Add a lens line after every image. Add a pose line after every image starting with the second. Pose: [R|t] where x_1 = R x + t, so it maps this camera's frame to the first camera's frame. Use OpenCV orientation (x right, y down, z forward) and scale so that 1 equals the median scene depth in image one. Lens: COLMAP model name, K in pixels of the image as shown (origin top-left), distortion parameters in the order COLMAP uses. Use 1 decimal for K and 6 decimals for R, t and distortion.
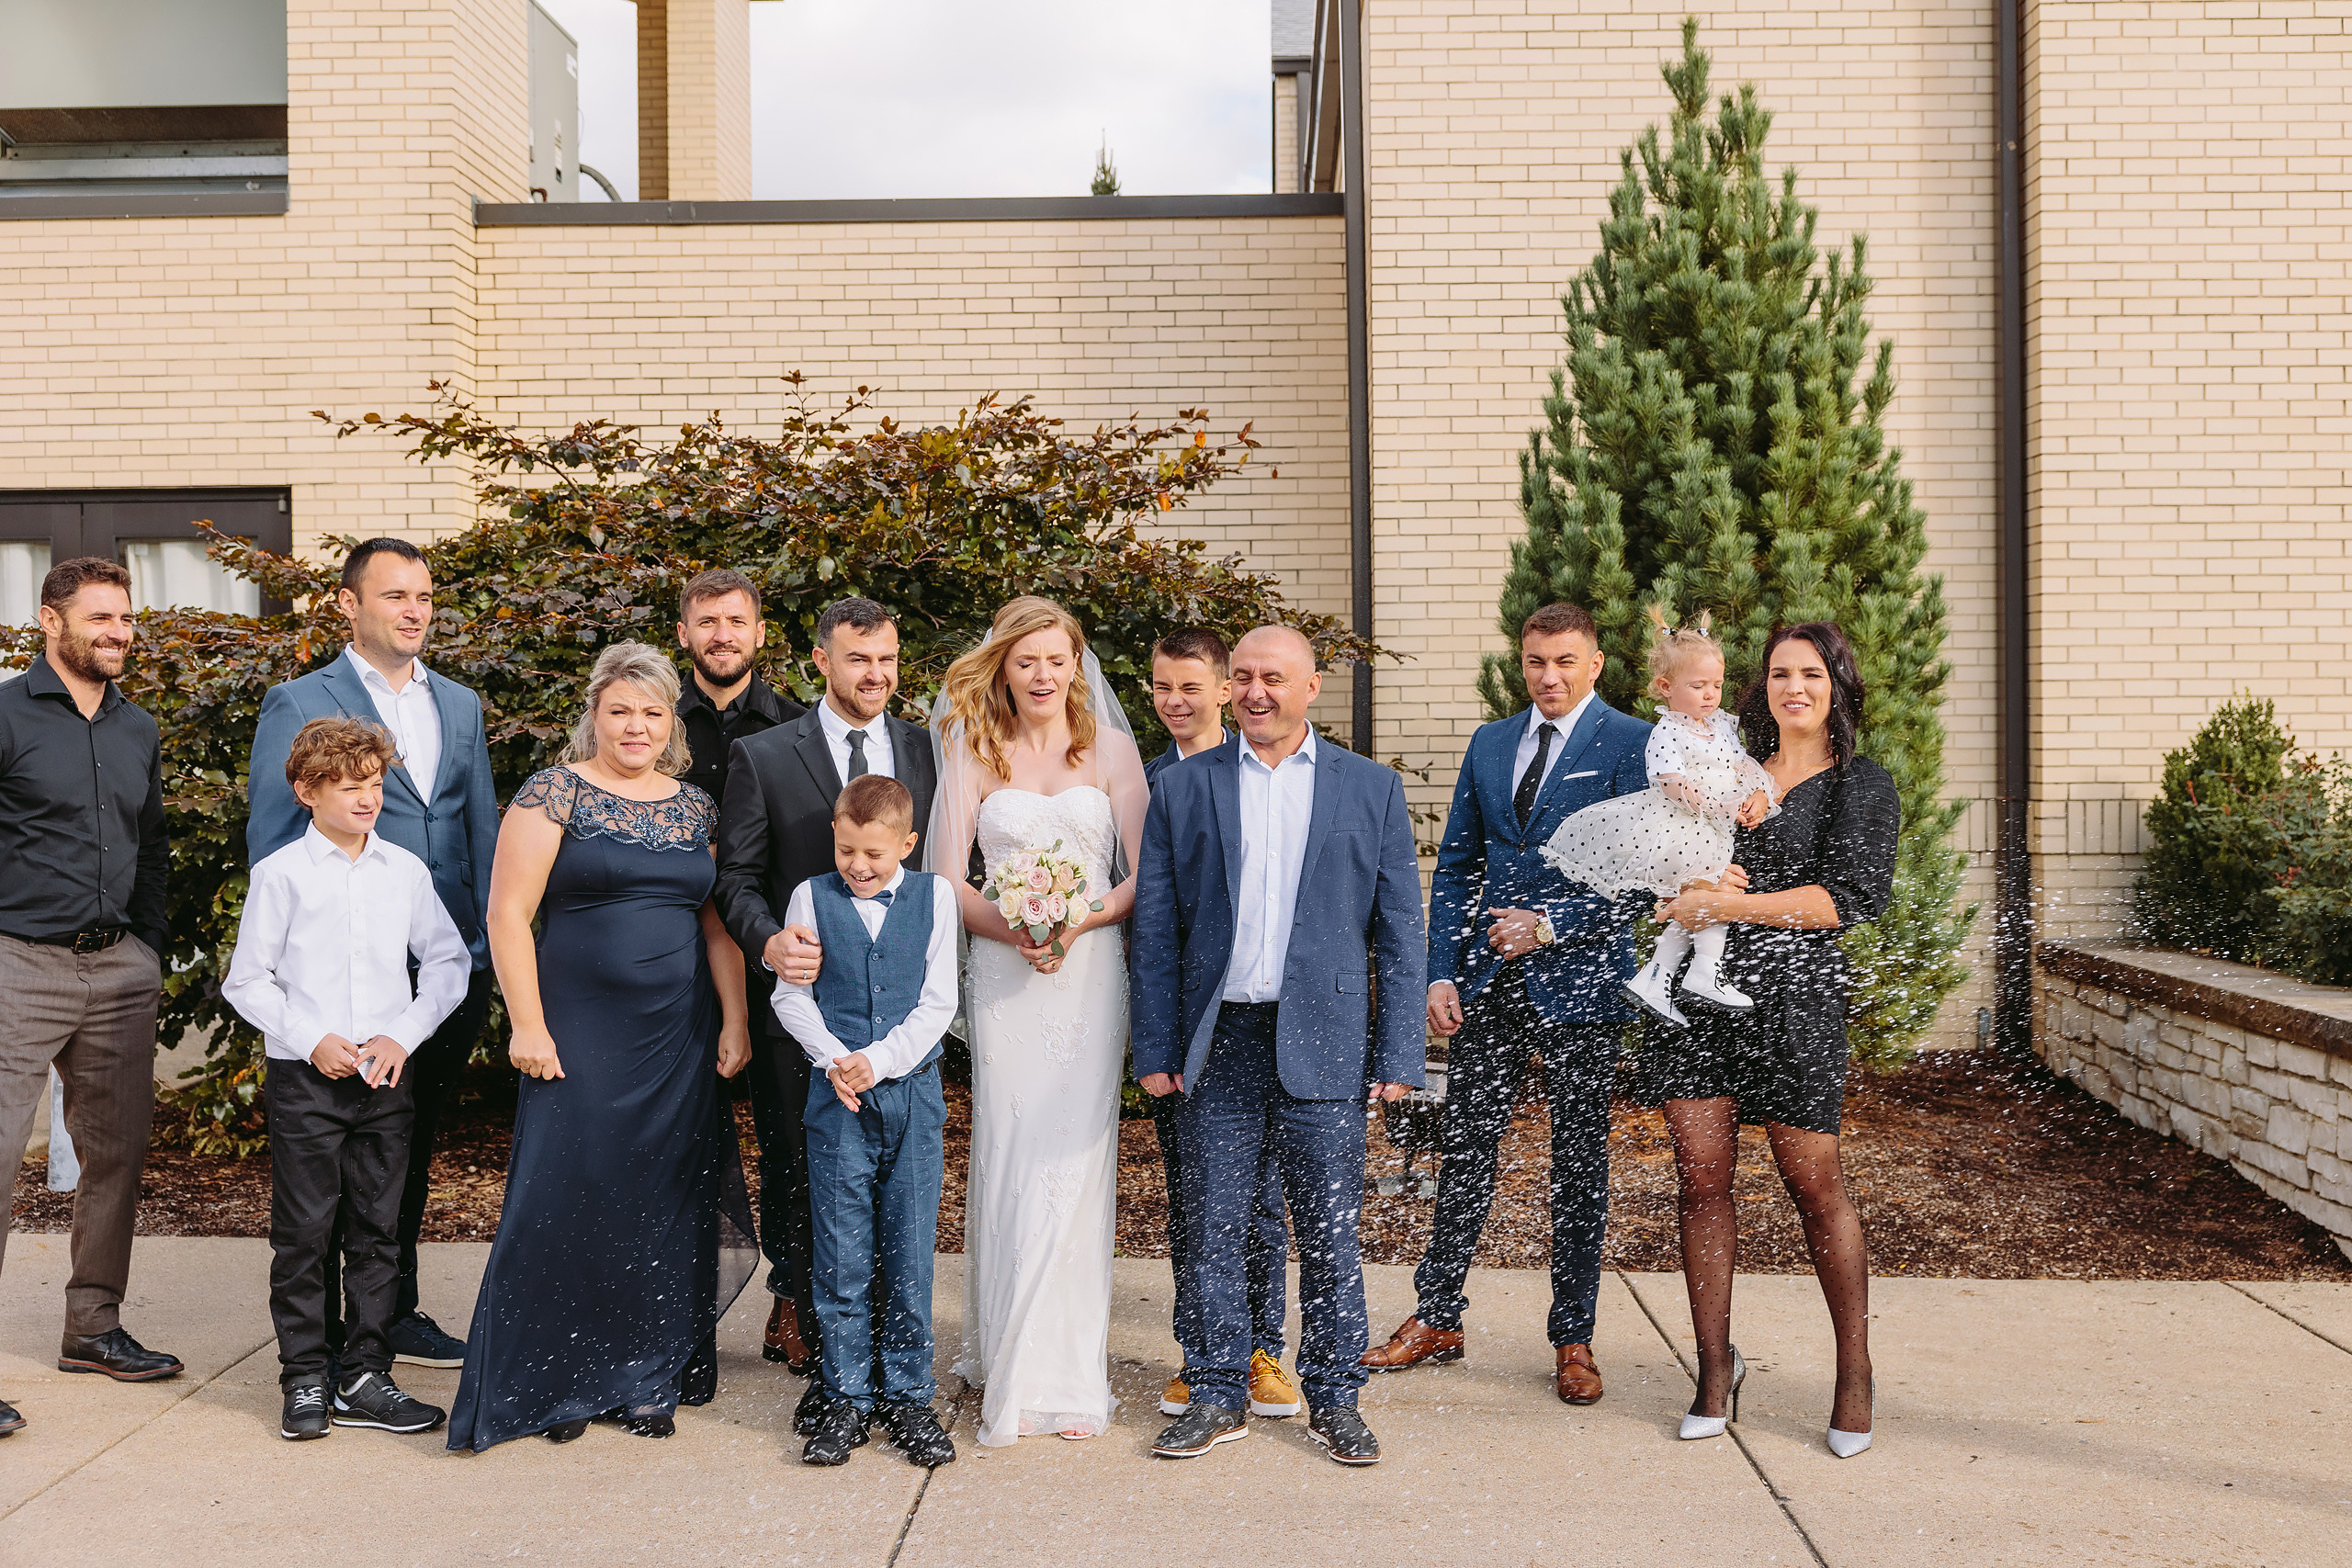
lens RADIAL K [[2663.6, 0, 1204.1], [0, 2663.6, 766.6], [0, 0, 1]] dist [-0.010764, 0.063437]
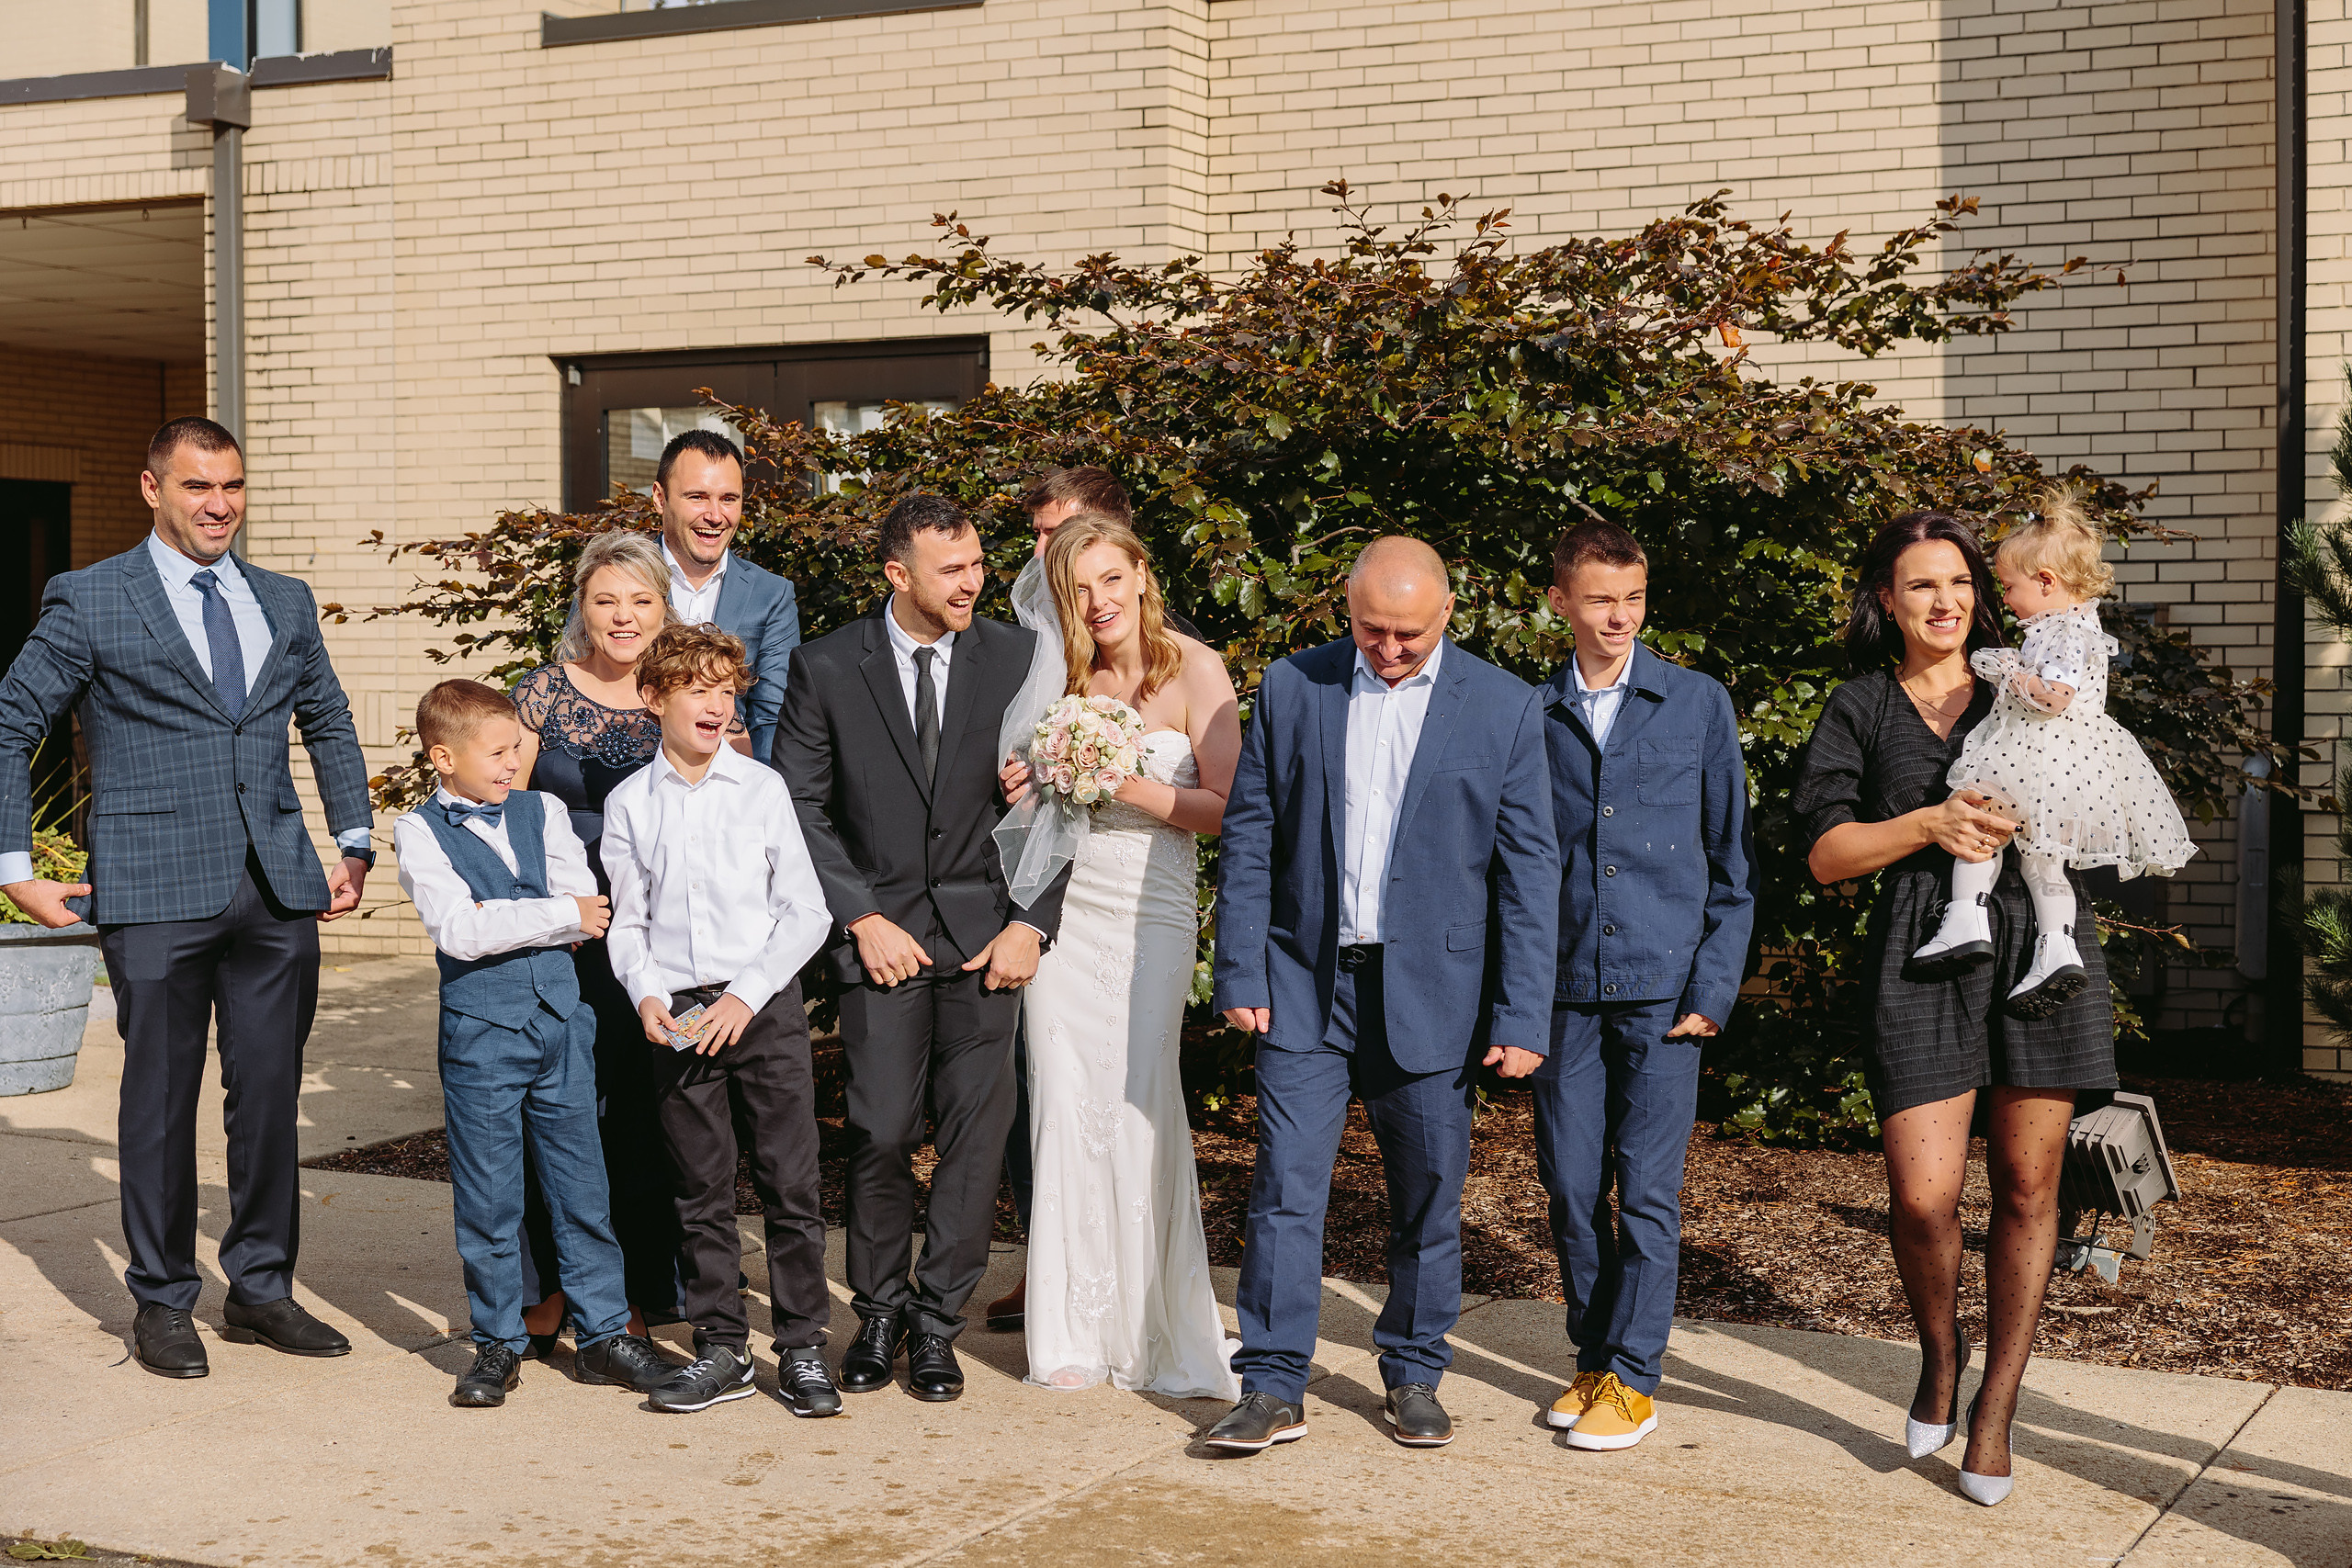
lens RADIAL K [[3807.6, 0, 1206.1], [0, 3807.6, 741.5], [0, 0, 1]] dist [0.074477, -0.061494]
pose [[0.907108, 0.013220, -0.420691, 0.249132], [-0.007417, 0.999853, 0.015427, 0.001949], [0.420833, -0.010874, 0.907073, -0.048525]]
